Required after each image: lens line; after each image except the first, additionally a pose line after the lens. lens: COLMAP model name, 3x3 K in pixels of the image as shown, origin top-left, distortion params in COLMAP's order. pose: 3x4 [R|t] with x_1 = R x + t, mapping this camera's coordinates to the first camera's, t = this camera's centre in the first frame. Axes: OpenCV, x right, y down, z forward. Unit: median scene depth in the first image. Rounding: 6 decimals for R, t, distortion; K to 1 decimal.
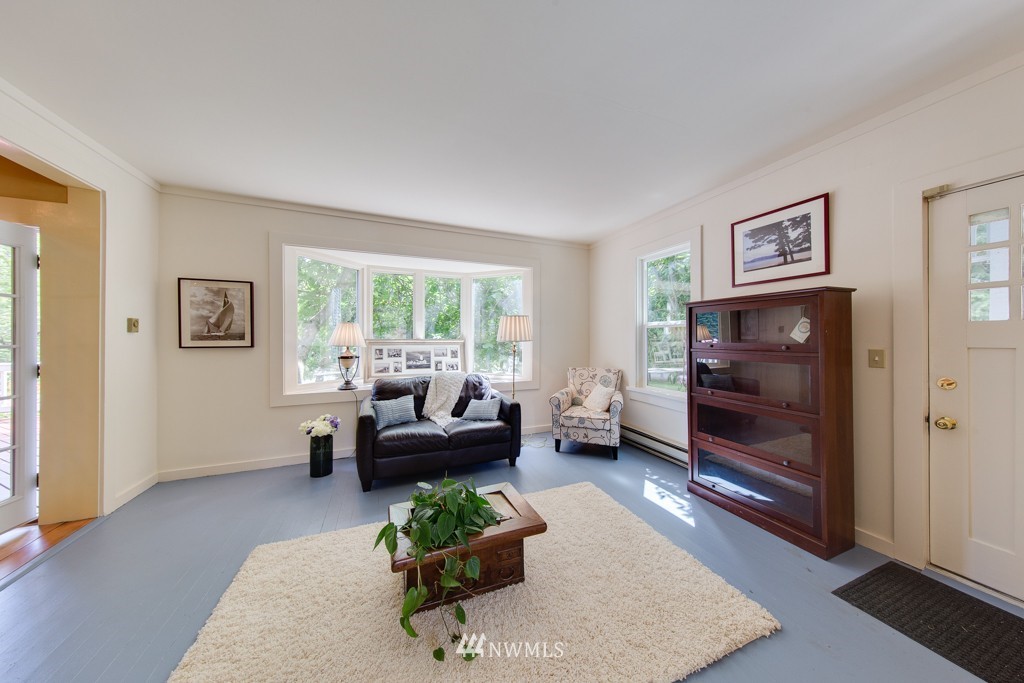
lens RADIAL K [[324.3, 0, 514.1], [0, 324.3, 335.4], [0, 0, 1]] dist [0.001048, 0.000060]
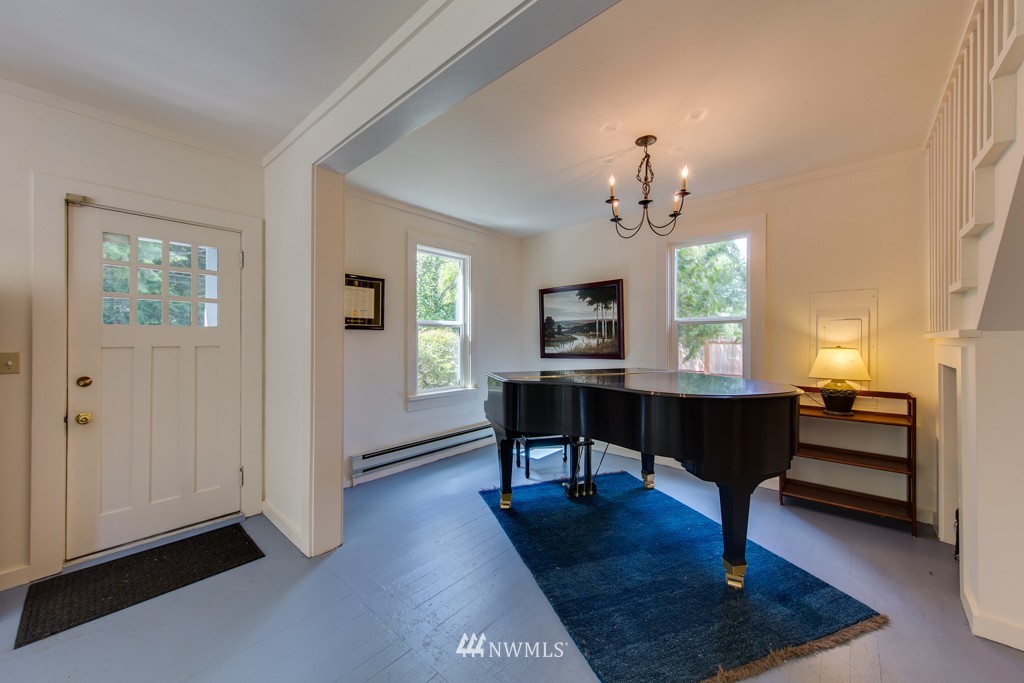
lens RADIAL K [[383.1, 0, 512.4], [0, 383.1, 340.2], [0, 0, 1]] dist [0.001751, 0.000042]
pose [[-0.437166, 0.001665, 0.899380, -0.425927], [-0.003281, 0.999989, -0.003446, 0.011079], [-0.899375, -0.004458, -0.437155, 0.283123]]
